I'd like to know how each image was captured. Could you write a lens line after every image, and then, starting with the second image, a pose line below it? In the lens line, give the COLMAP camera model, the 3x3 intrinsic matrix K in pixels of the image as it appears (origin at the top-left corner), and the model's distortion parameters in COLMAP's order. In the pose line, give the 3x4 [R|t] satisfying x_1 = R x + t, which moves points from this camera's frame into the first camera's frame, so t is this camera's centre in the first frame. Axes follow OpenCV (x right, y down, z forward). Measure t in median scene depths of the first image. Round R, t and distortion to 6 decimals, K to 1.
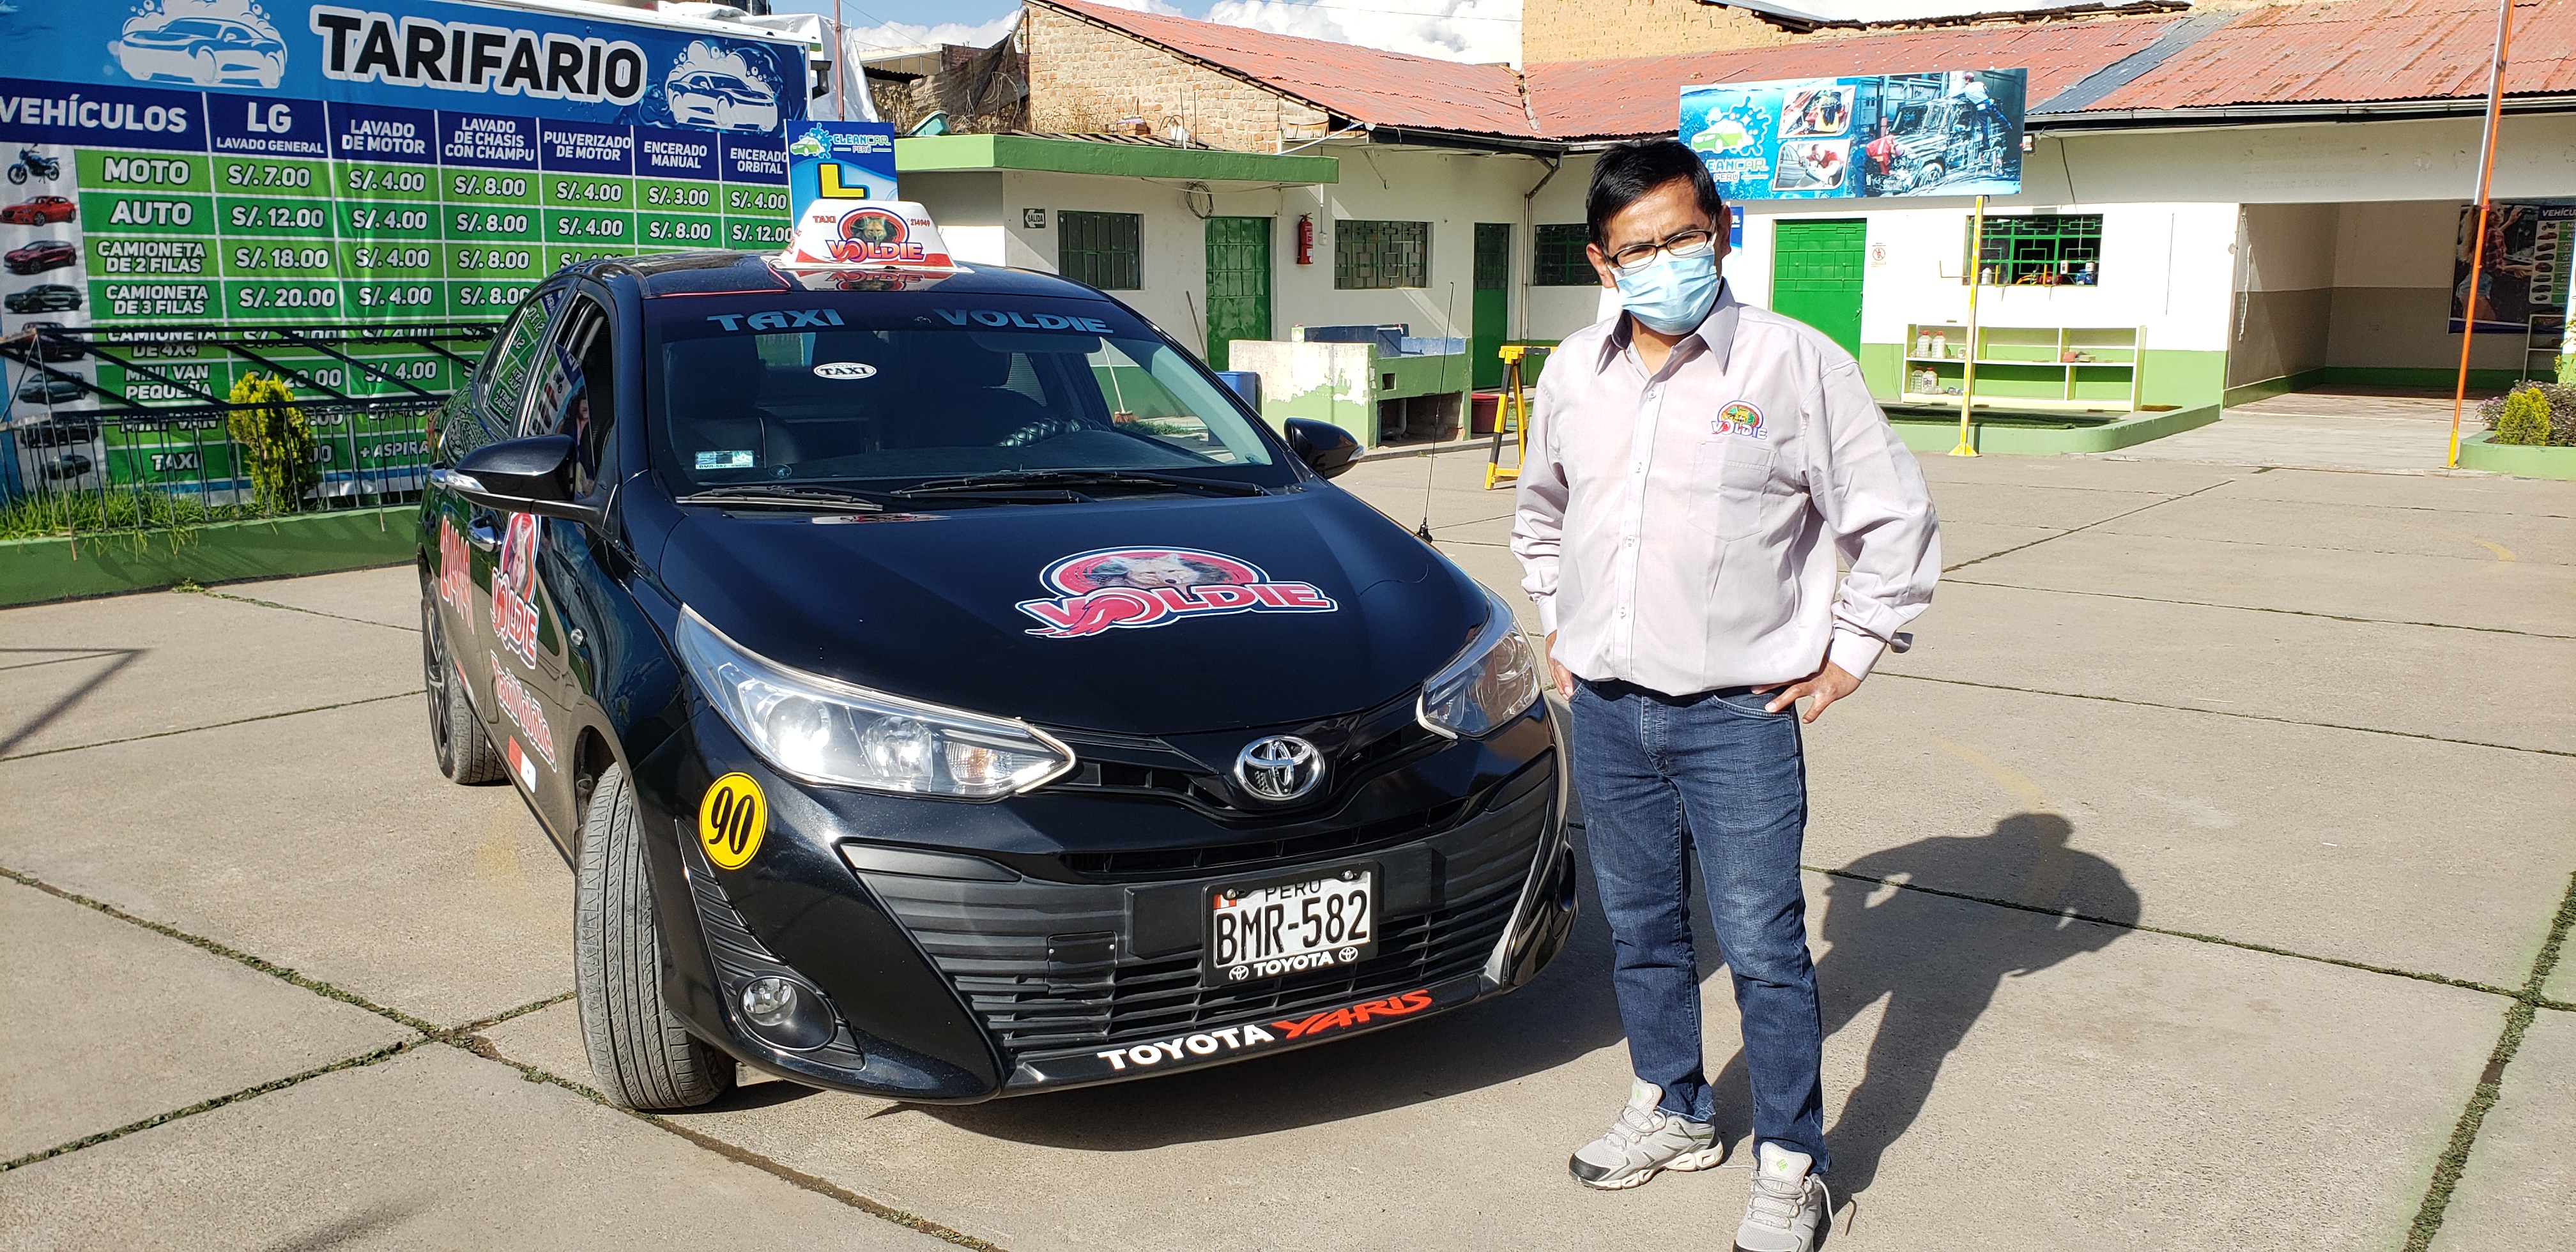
lens RADIAL K [[2123.6, 0, 1298.7], [0, 2123.6, 565.2], [0, 0, 1]] dist [0.000235, 0.010398]
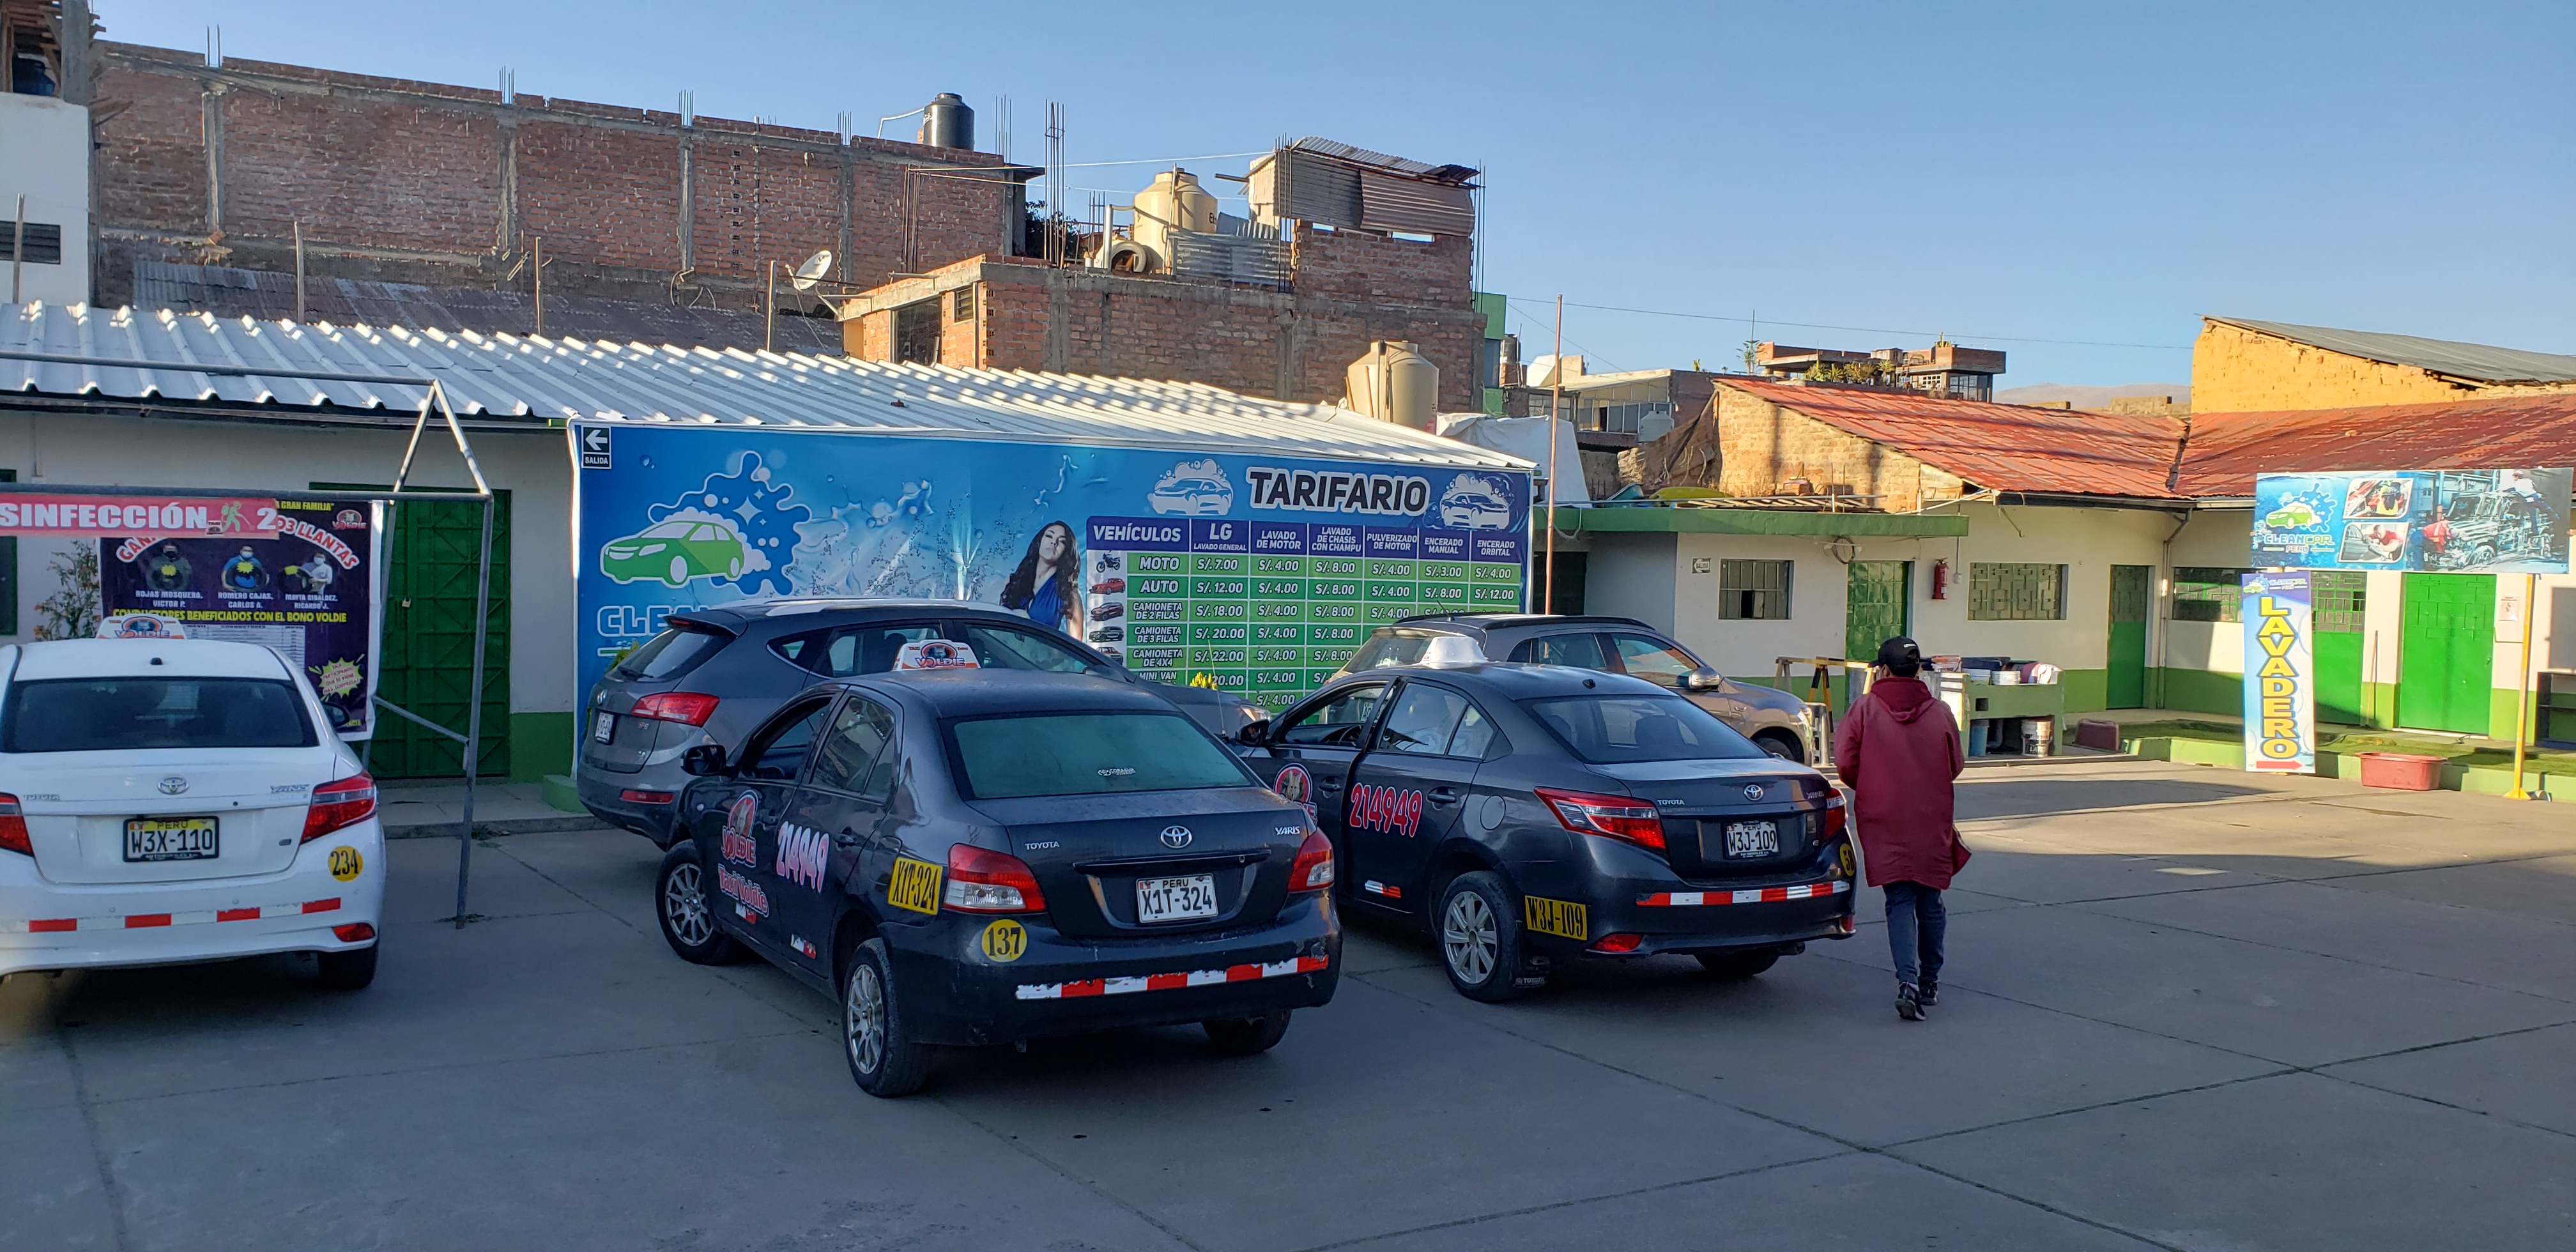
lens RADIAL K [[2252.1, 0, 1186.5], [0, 2252.1, 656.6], [0, 0, 1]] dist [0.086364, -0.007523]
pose [[0.926084, 0.044238, -0.374714, 0.146535], [-0.074850, 0.994906, -0.067530, 0.014834], [0.369818, 0.090586, 0.924678, -0.556307]]
